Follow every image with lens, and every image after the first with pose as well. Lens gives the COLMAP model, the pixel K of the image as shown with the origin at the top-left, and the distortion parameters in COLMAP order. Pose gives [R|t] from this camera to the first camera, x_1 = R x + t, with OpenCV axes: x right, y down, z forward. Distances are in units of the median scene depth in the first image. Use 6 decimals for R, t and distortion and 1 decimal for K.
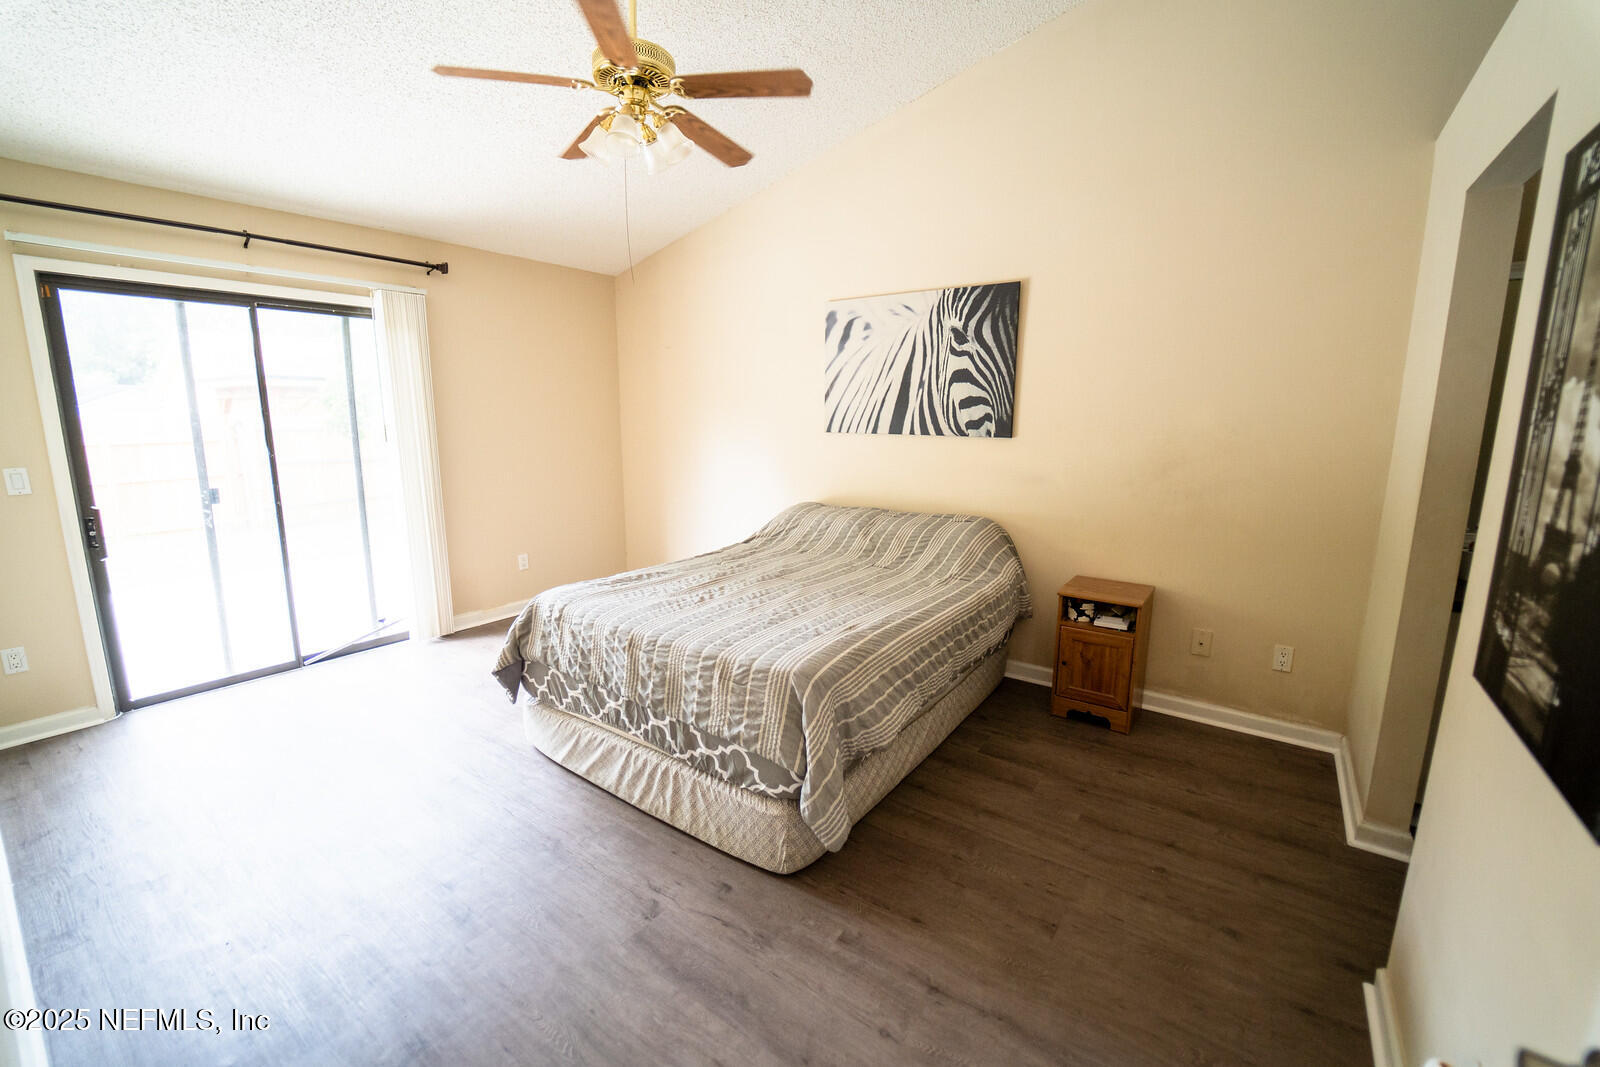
lens RADIAL K [[665.1, 0, 784.4], [0, 665.1, 526.5], [0, 0, 1]] dist [-0.022456, 0.000377]
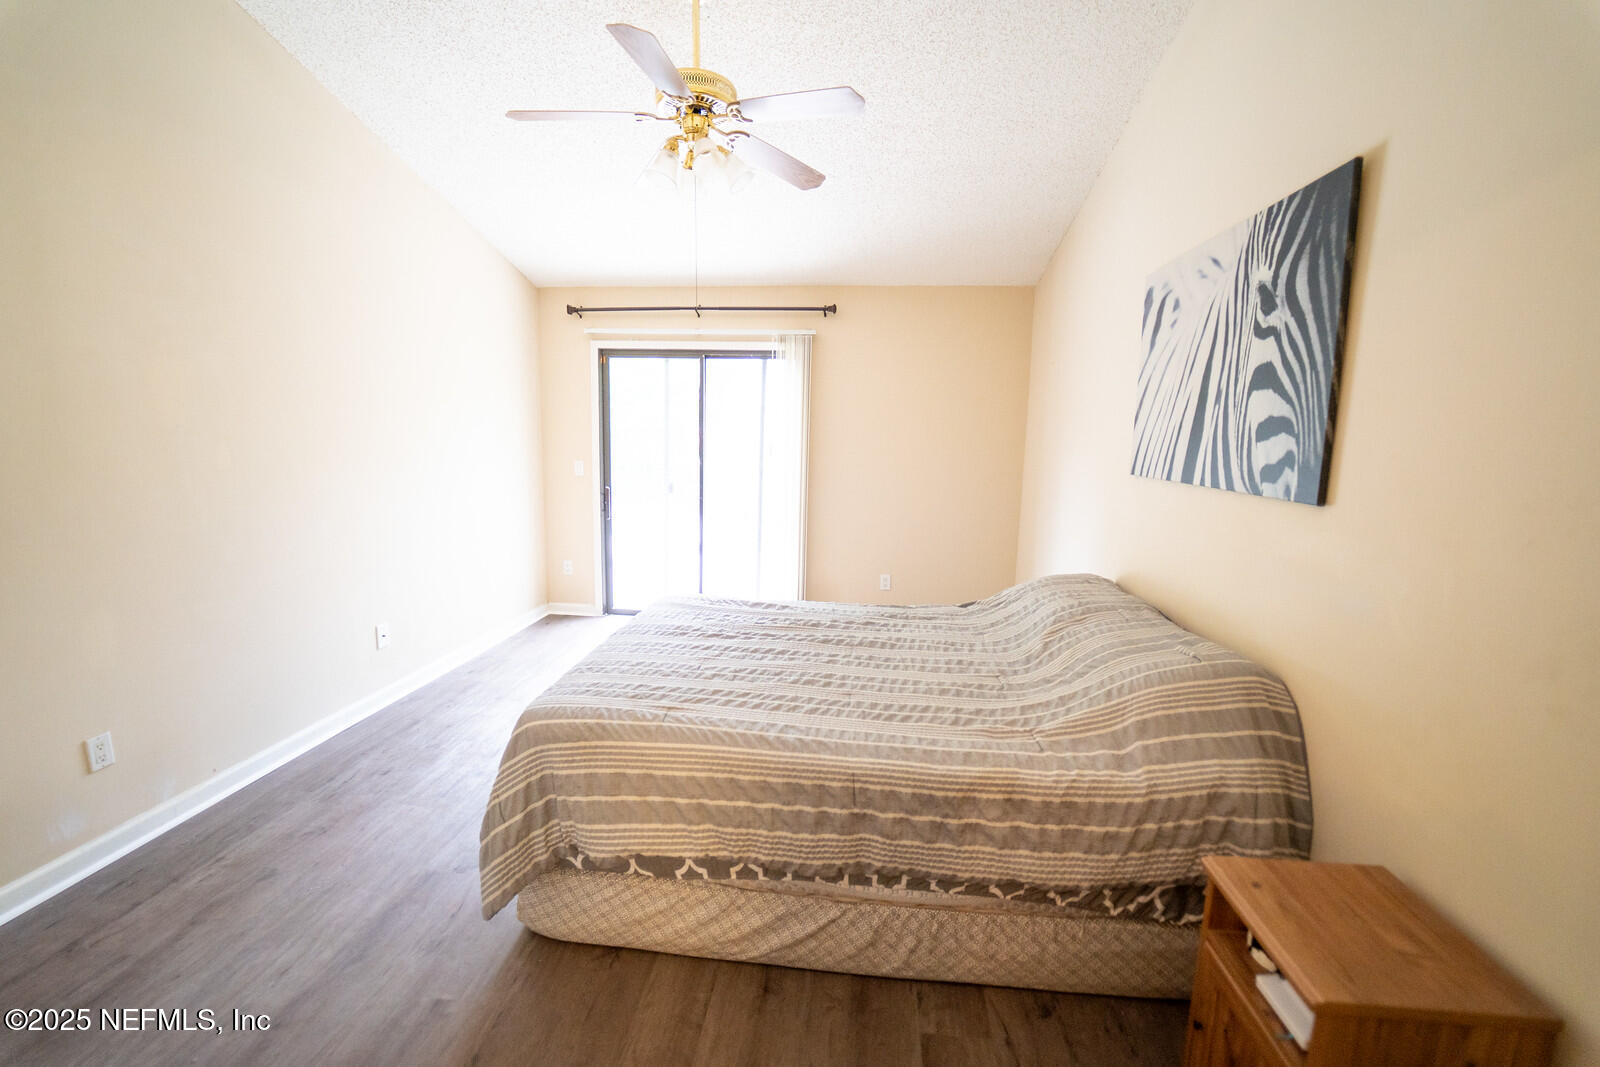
lens RADIAL K [[665.1, 0, 795.4], [0, 665.1, 528.8], [0, 0, 1]] dist [-0.022456, 0.000377]
pose [[0.502719, 0.131623, -0.854370, 0.536754], [-0.165480, 0.984715, 0.054334, -0.081502], [0.848463, 0.114066, 0.516816, 0.455341]]
